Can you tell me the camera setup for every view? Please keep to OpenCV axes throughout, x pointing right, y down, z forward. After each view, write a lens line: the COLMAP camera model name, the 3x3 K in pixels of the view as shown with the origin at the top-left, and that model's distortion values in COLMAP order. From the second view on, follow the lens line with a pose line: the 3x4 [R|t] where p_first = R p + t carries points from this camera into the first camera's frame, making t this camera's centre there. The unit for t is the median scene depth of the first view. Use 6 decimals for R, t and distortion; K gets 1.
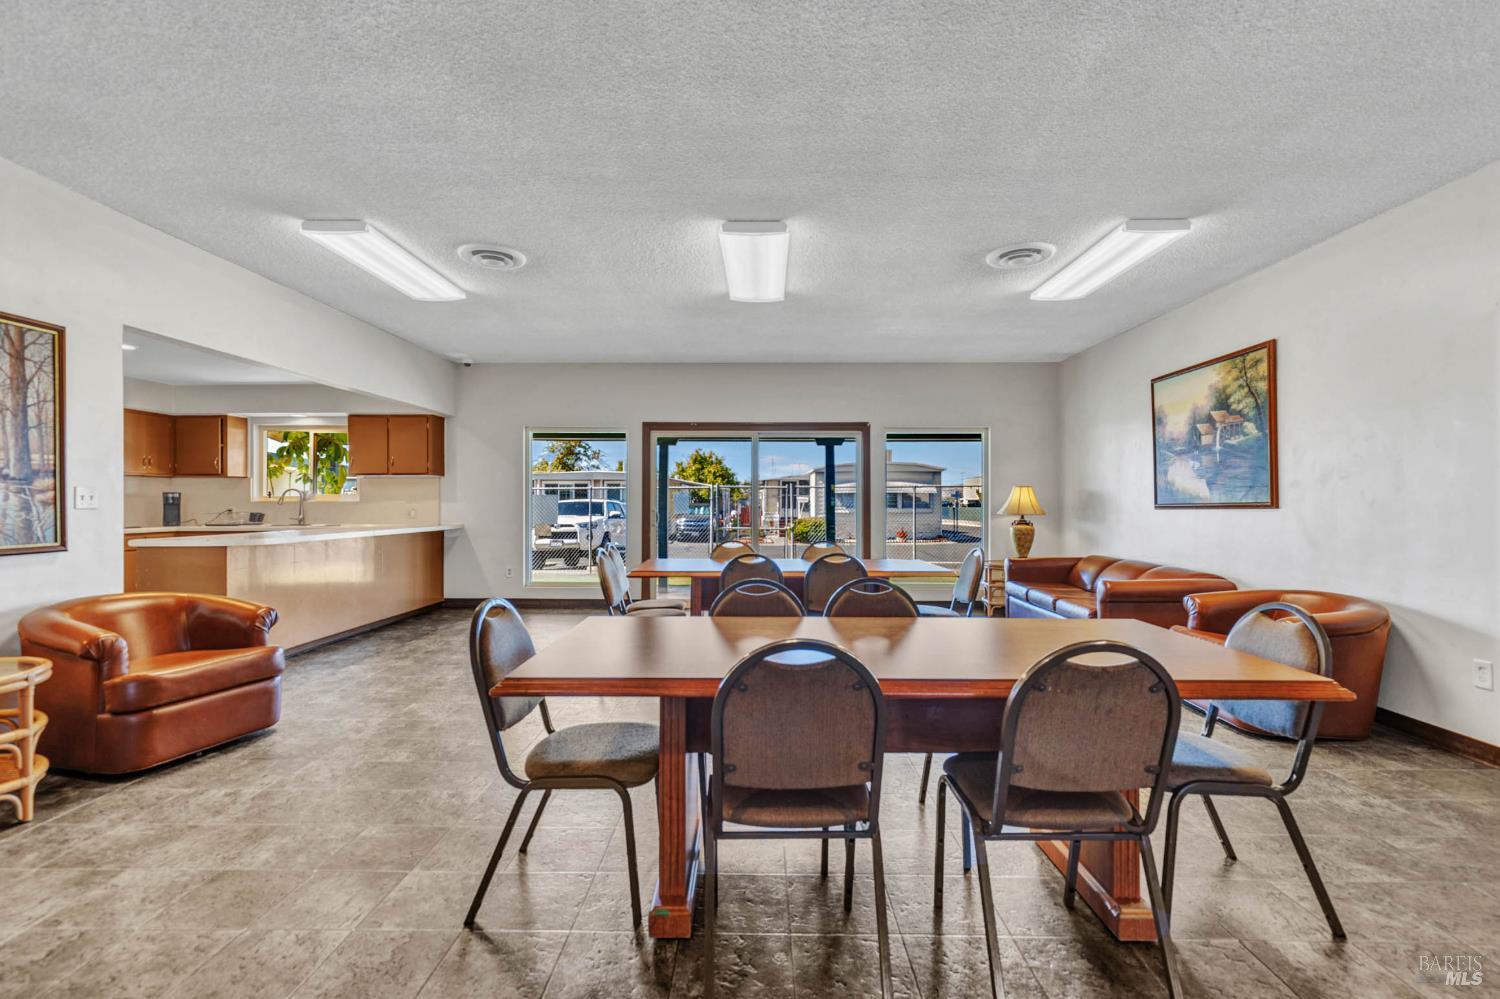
lens RADIAL K [[682.0, 0, 747.6], [0, 682.0, 501.2], [0, 0, 1]] dist [0.005606, 0.001021]
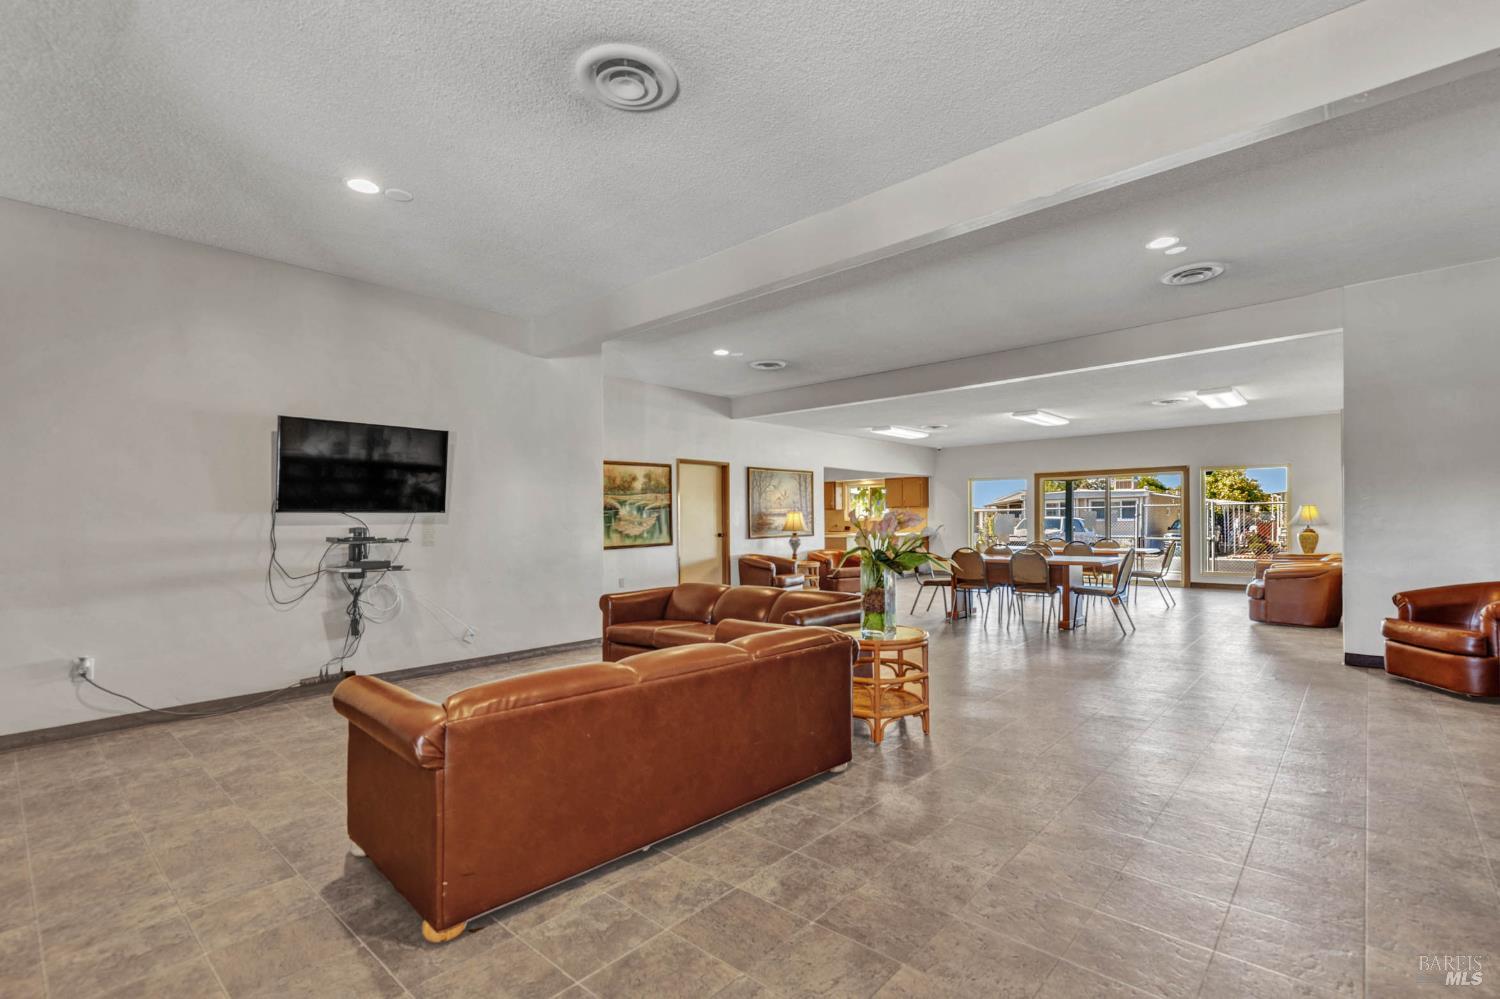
lens RADIAL K [[682.0, 0, 741.5], [0, 682.0, 508.7], [0, 0, 1]] dist [0.005606, 0.001021]
pose [[0.741790, -0.021753, -0.670279, 0.466756], [0.012069, 0.999745, -0.019088, -0.001187], [0.670524, 0.006070, 0.741863, -0.806752]]
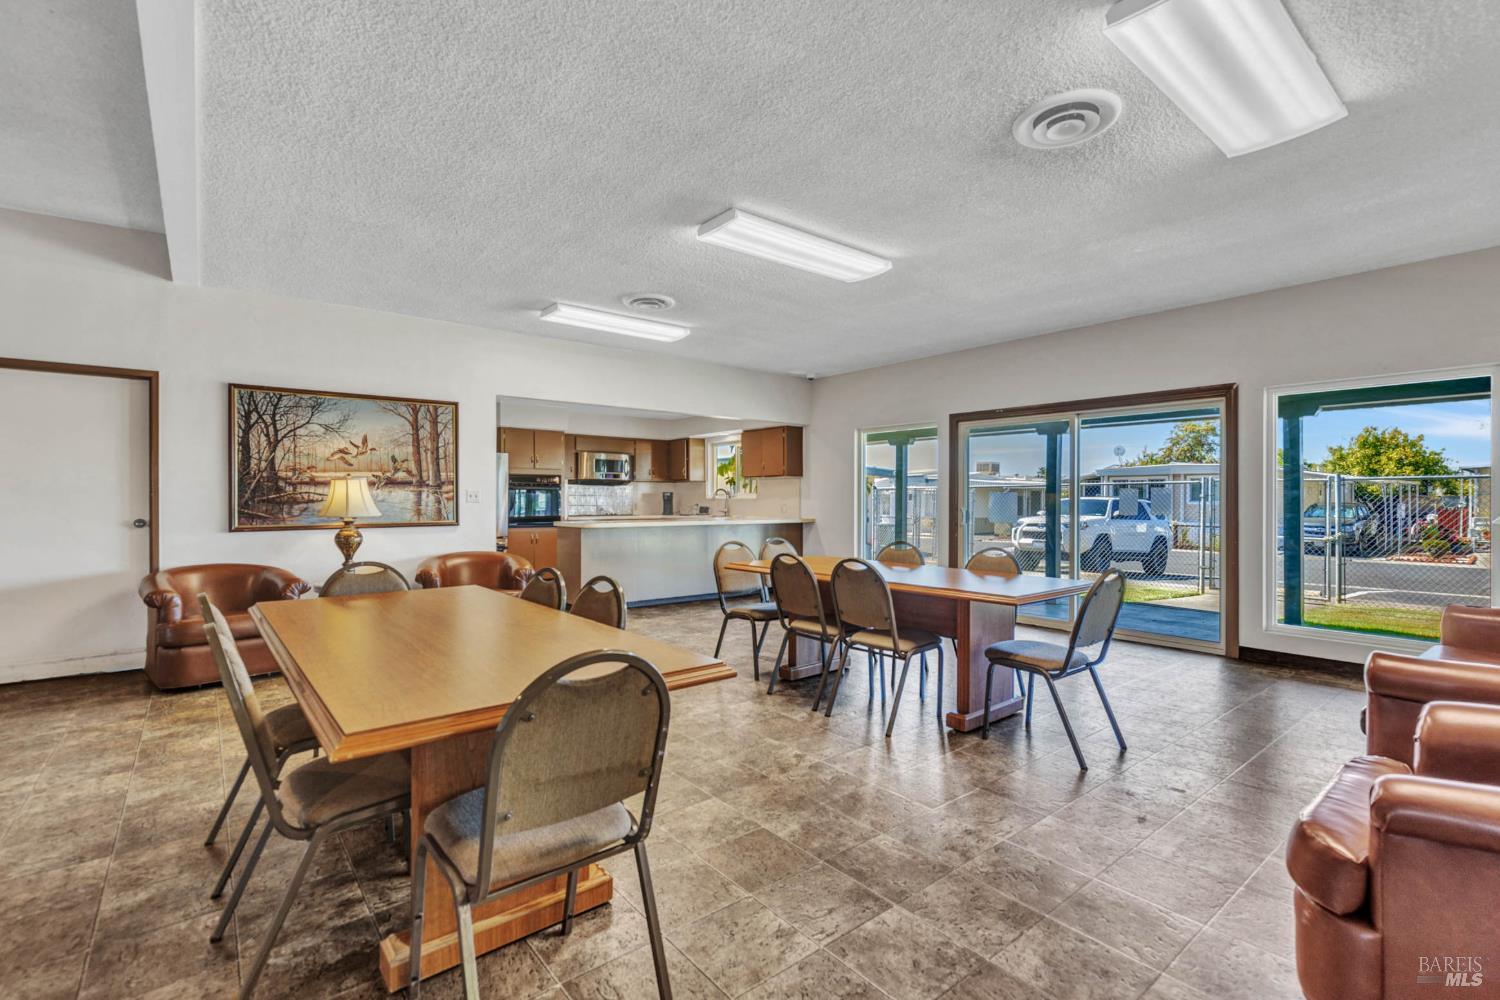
lens RADIAL K [[682.0, 0, 743.7], [0, 682.0, 498.7], [0, 0, 1]] dist [0.005606, 0.001021]
pose [[0.634034, 0.002557, -0.773301, 0.397337], [-0.003386, 0.999994, 0.000530, -0.000762], [0.773297, 0.002282, 0.634039, 0.198452]]
